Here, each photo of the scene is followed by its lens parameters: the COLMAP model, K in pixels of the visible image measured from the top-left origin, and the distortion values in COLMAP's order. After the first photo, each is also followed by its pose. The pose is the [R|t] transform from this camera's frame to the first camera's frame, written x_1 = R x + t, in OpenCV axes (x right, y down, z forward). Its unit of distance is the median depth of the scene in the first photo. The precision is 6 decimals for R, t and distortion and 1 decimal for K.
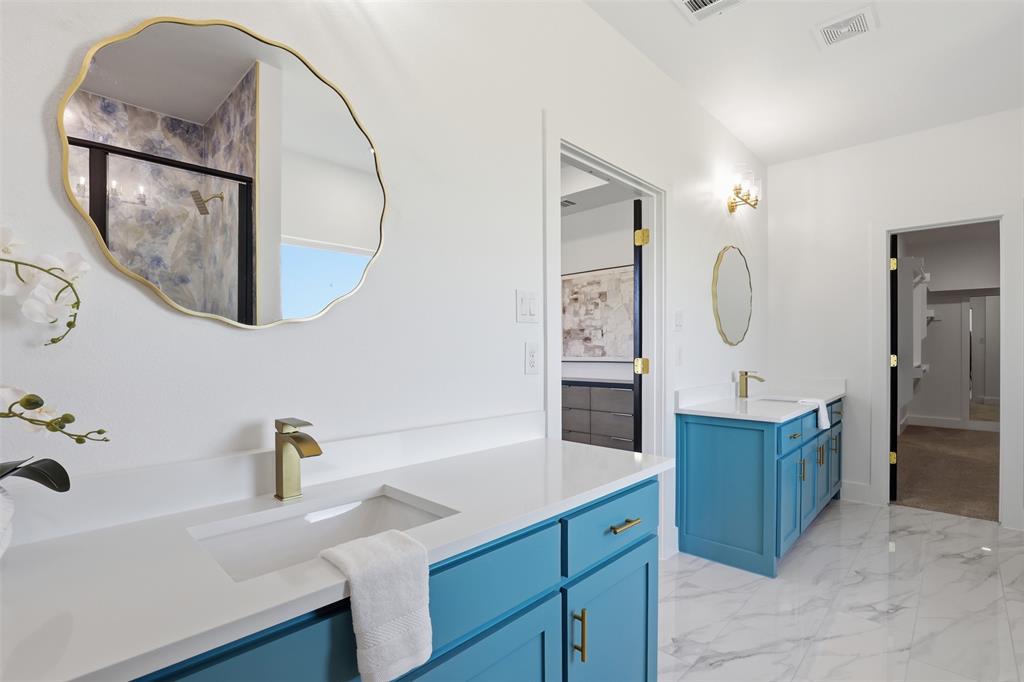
lens RADIAL K [[471.1, 0, 511.6], [0, 471.1, 348.6], [0, 0, 1]] dist [-0.001874, -0.000096]
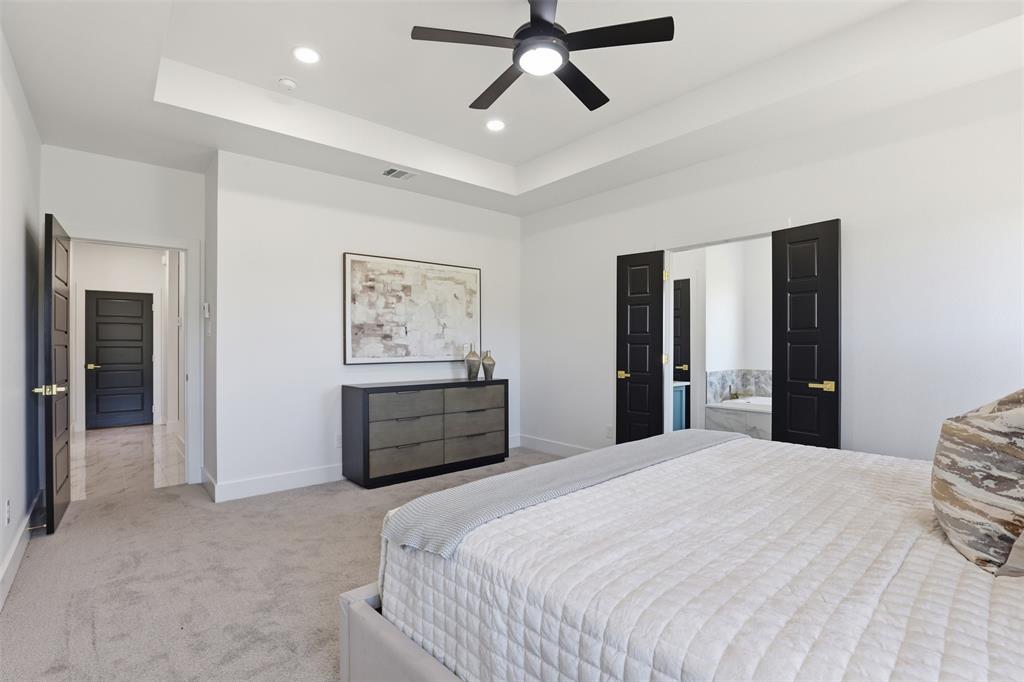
lens RADIAL K [[471.1, 0, 511.5], [0, 471.1, 342.9], [0, 0, 1]] dist [-0.001874, -0.000096]
pose [[0.090245, 0.008572, 0.995883, -0.675325], [0.001148, 0.999961, -0.008711, -0.001109], [-0.995919, 0.001929, 0.090232, 0.704079]]
